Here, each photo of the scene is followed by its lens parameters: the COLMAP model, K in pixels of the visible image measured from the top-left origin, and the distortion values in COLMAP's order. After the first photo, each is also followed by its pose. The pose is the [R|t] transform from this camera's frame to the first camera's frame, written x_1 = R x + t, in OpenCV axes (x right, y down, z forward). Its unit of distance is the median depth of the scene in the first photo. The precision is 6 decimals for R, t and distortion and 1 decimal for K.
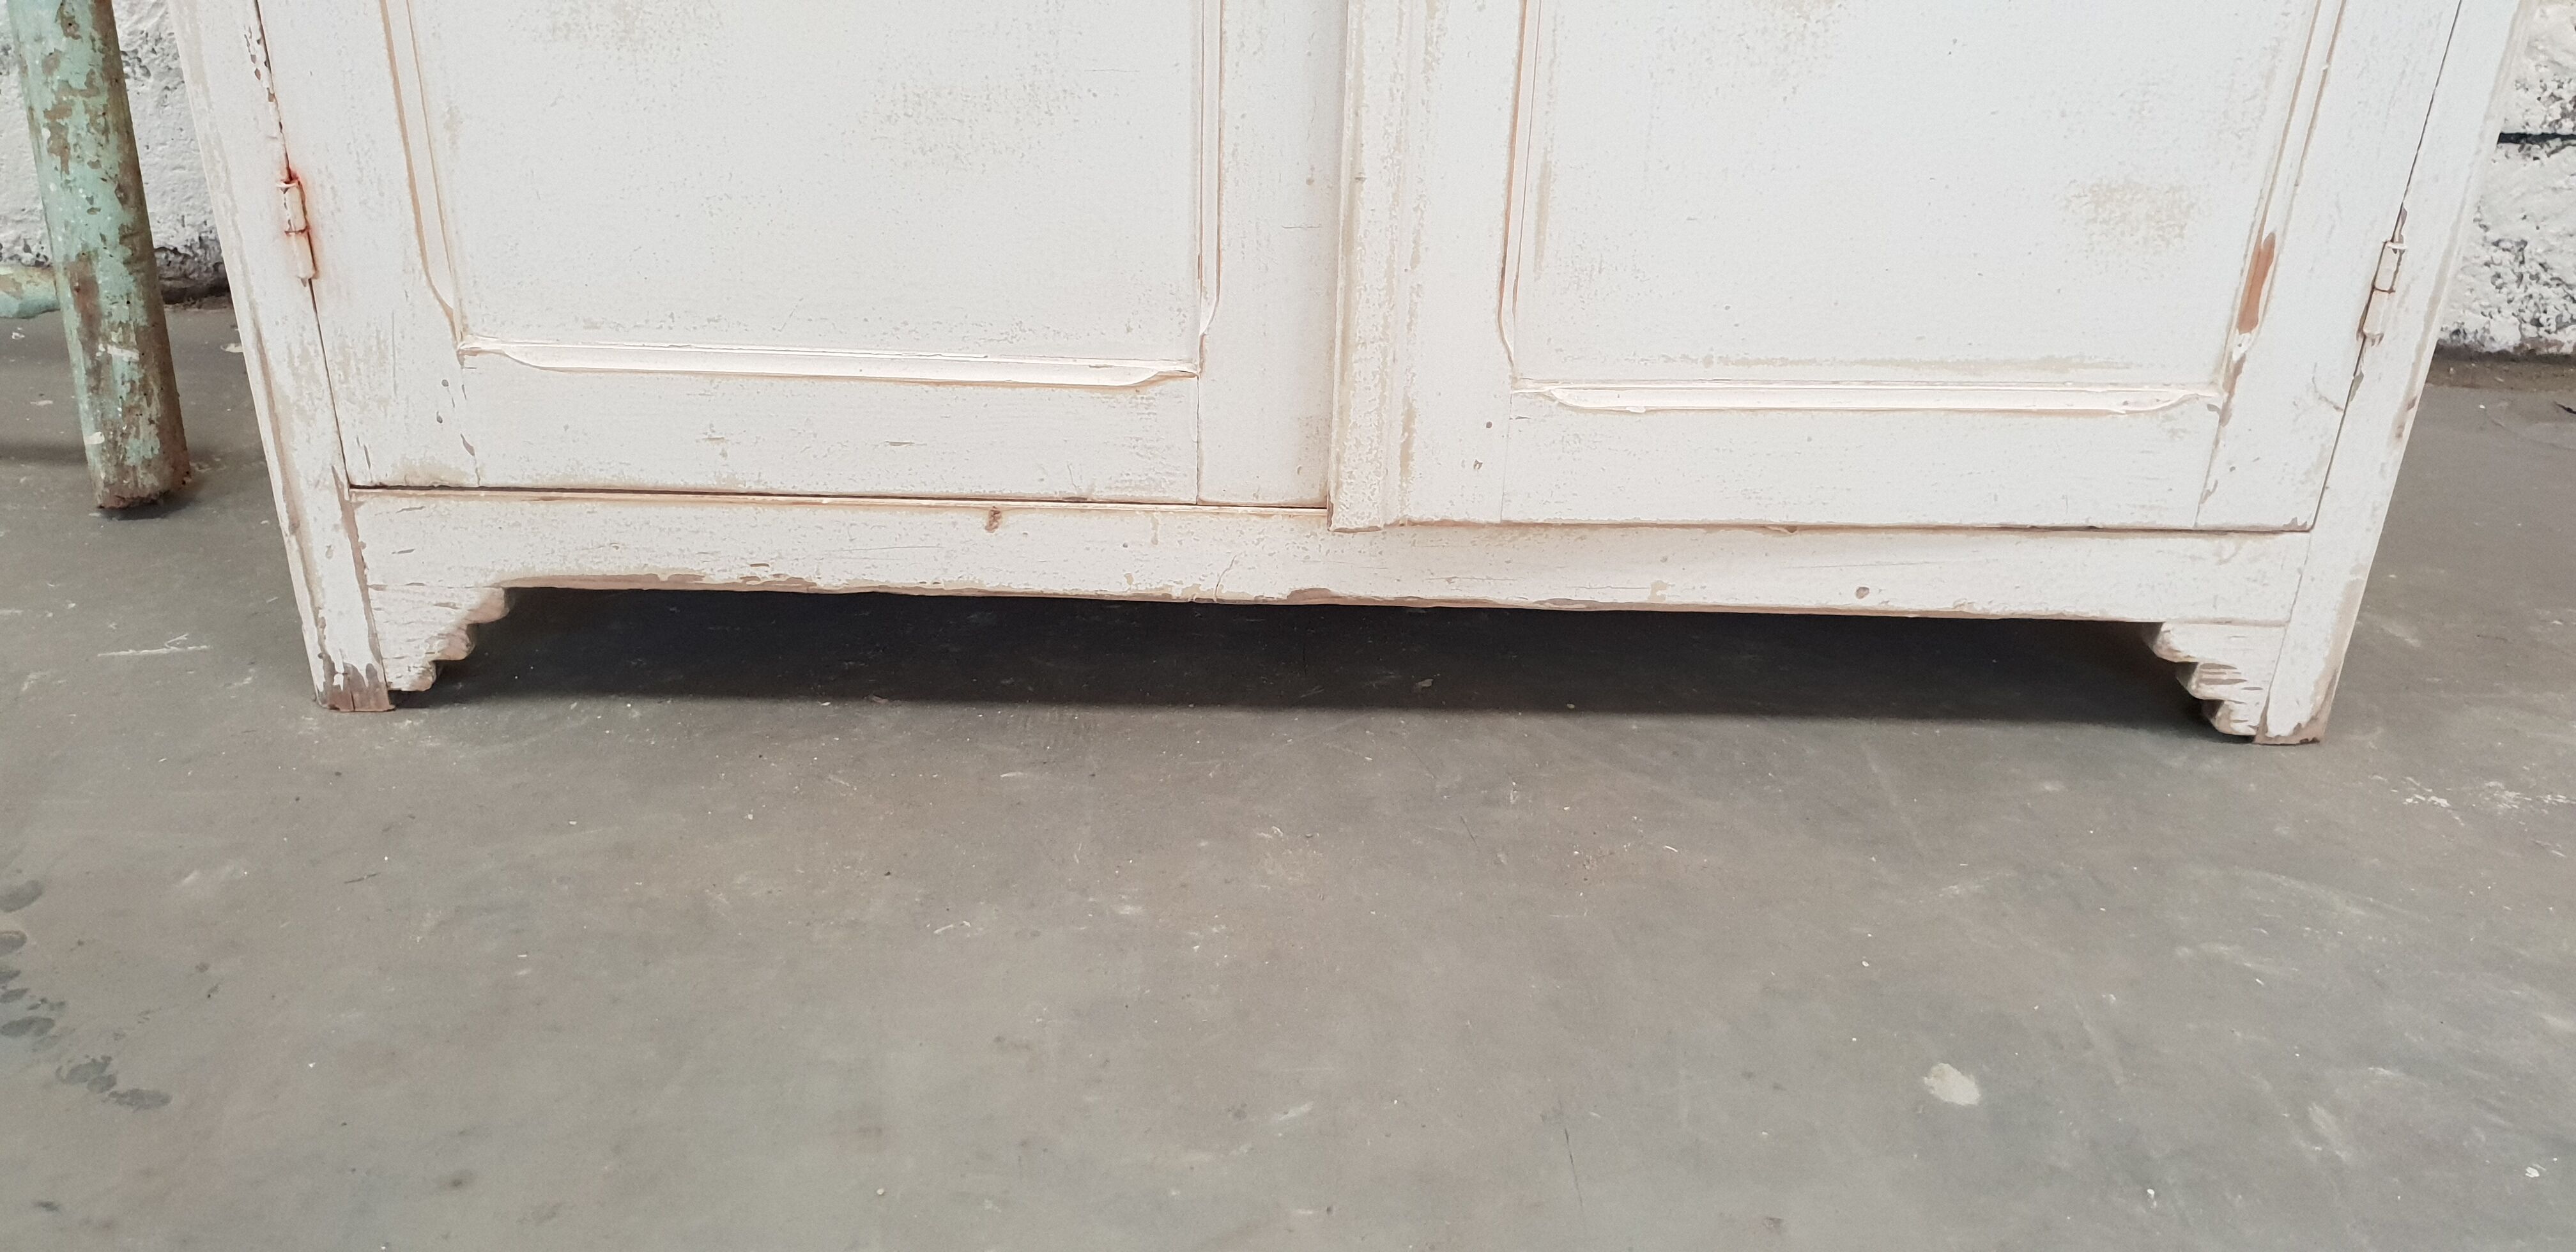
lens RADIAL K [[2013.3, 0, 1300.2], [0, 2013.3, 554.1], [0, 0, 1]] dist [0.020211, 0.004258]
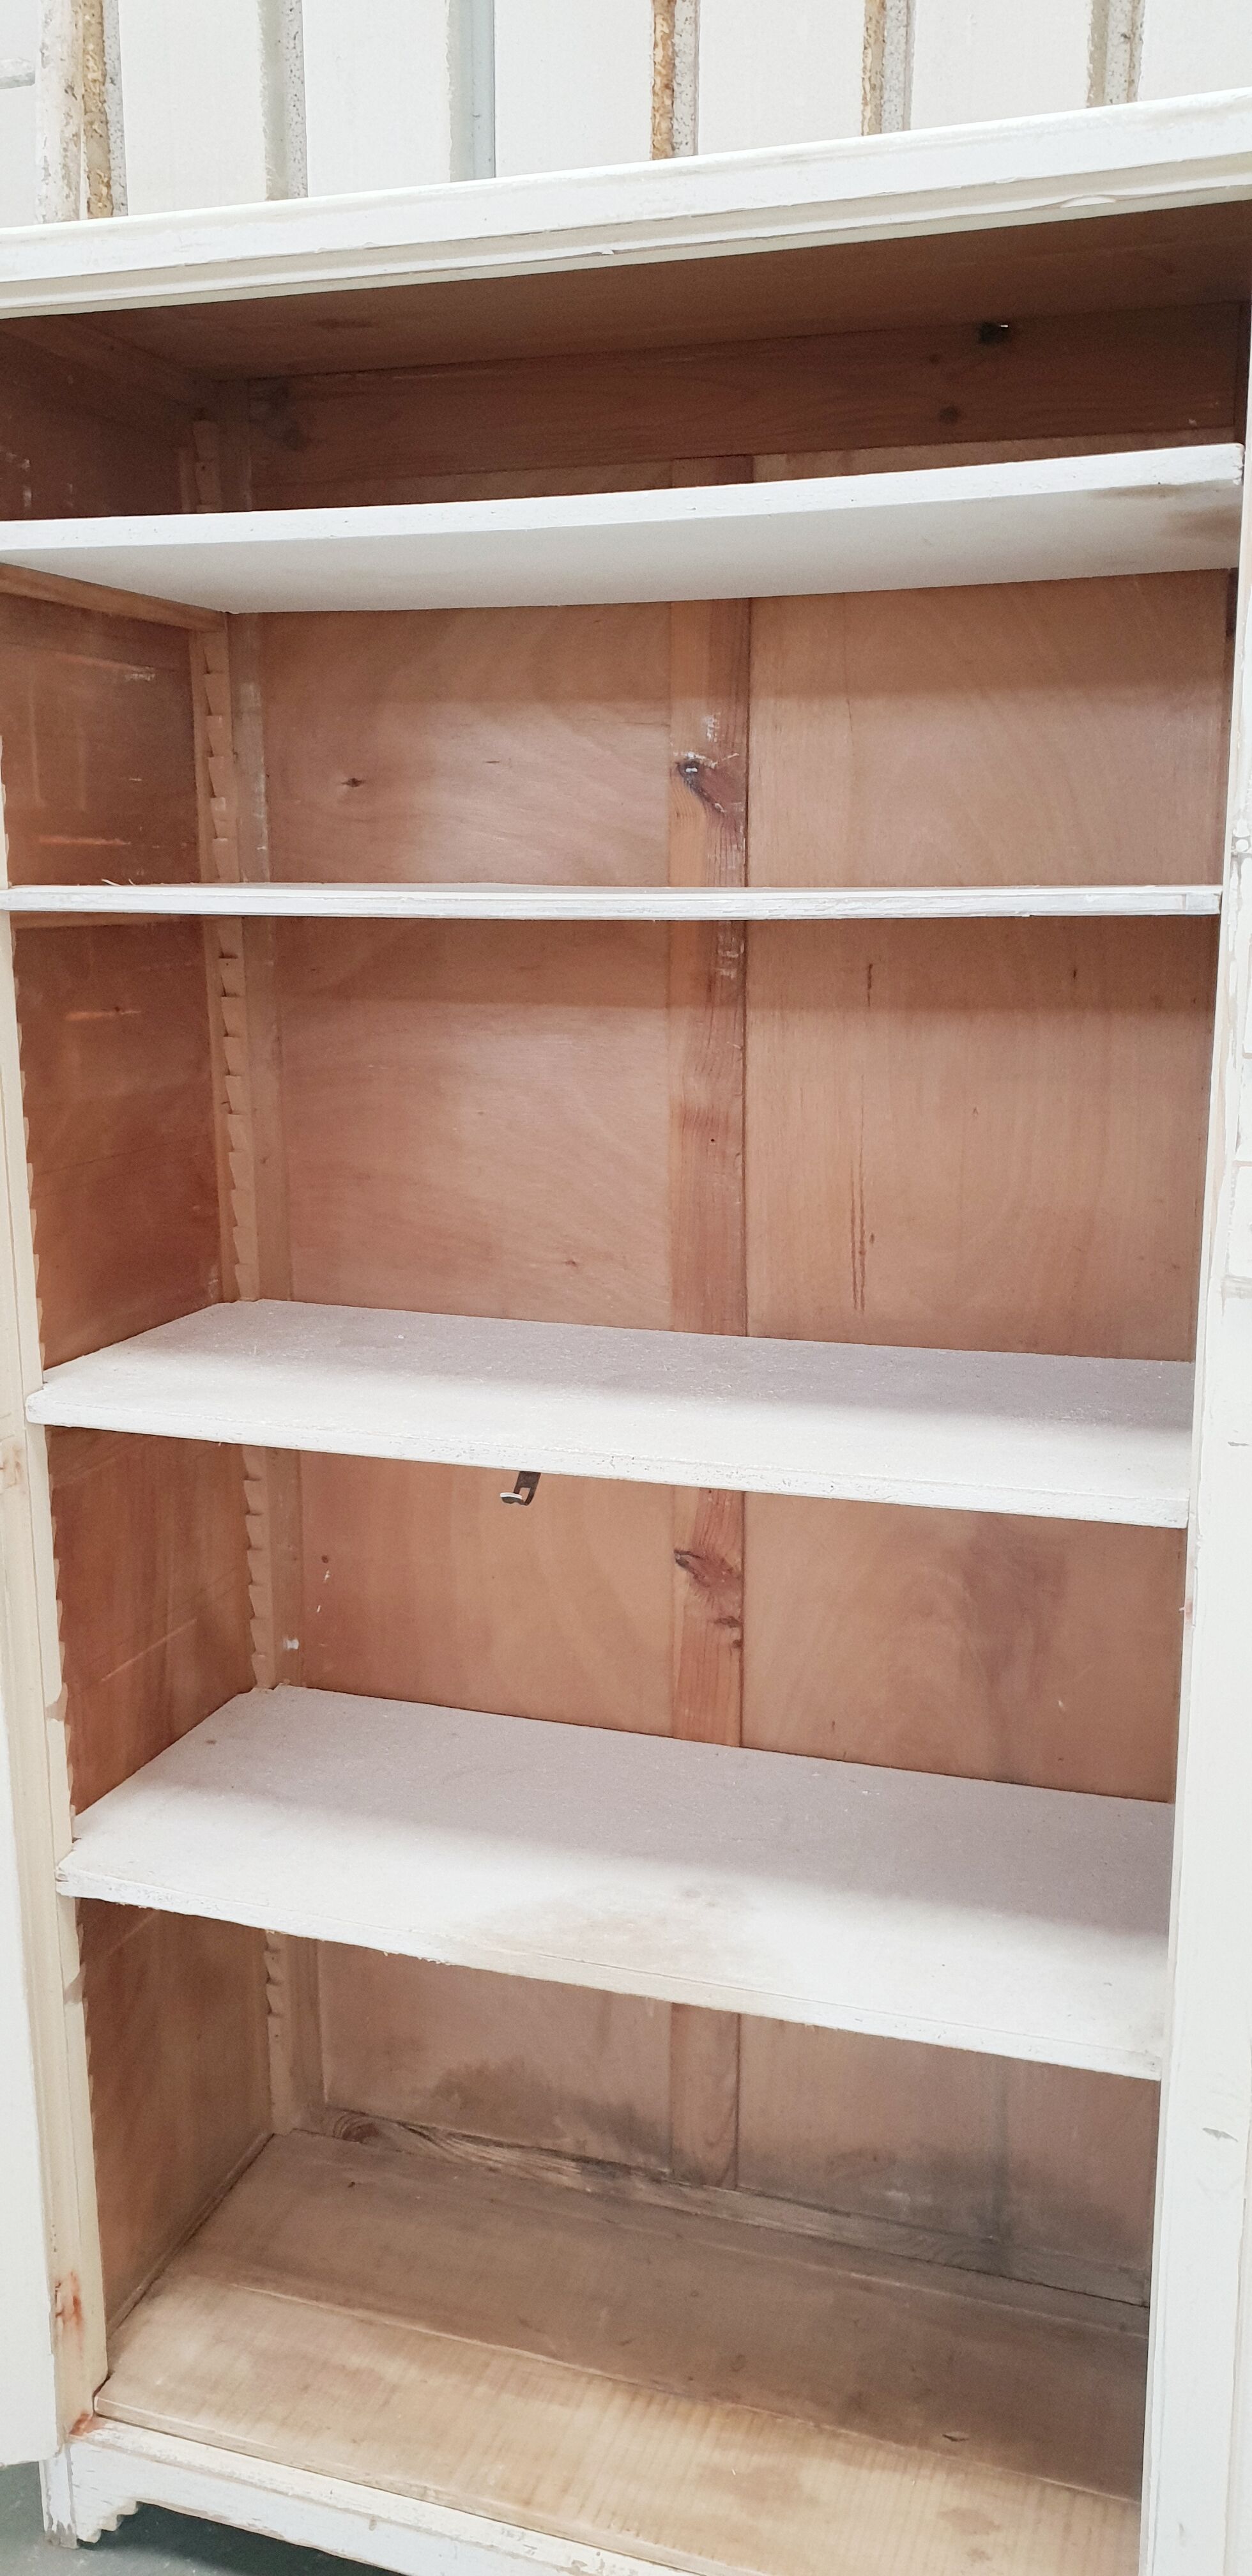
lens RADIAL K [[2003.5, 0, 658.9], [0, 2003.5, 1282.4], [0, 0, 1]] dist [0.009339, 0.020234]
pose [[0.945081, 0.031117, -0.325353, 0.615191], [-0.109226, 0.968294, -0.224670, -0.688403], [0.308046, 0.247869, 0.918514, -0.811605]]
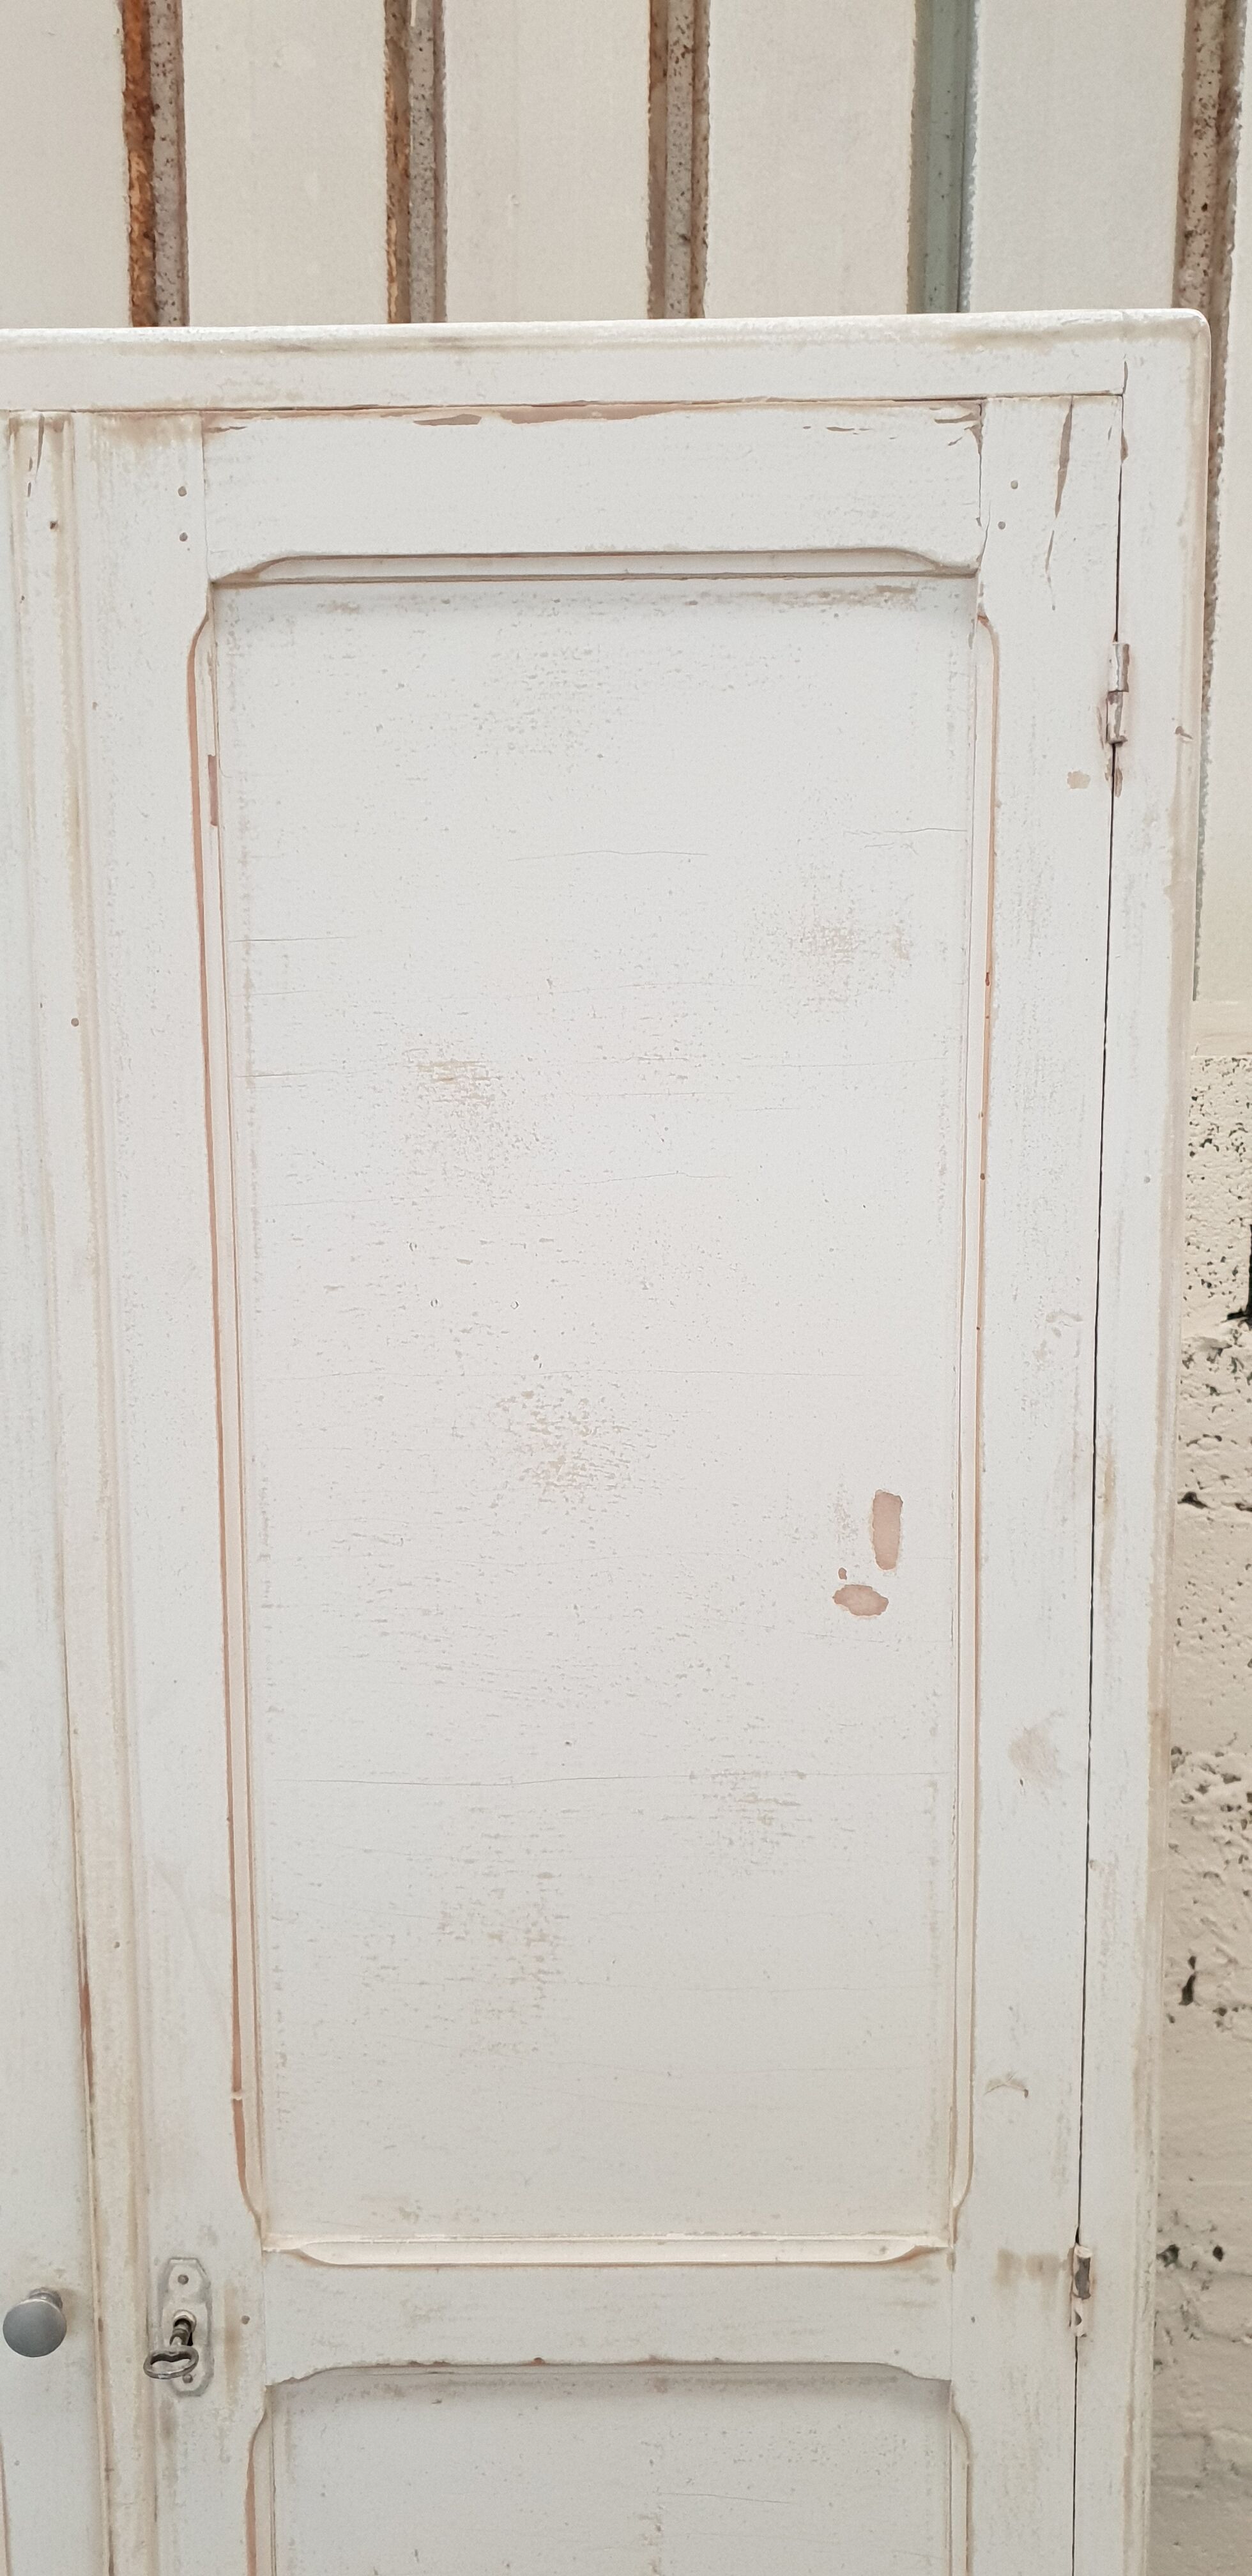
lens RADIAL K [[2003.5, 0, 658.9], [0, 2003.5, 1282.4], [0, 0, 1]] dist [0.009339, 0.020234]
pose [[0.997887, -0.028568, -0.058352, 0.388855], [0.009265, 0.951531, -0.307414, -1.008722], [0.064306, 0.306224, 0.949785, -0.496351]]
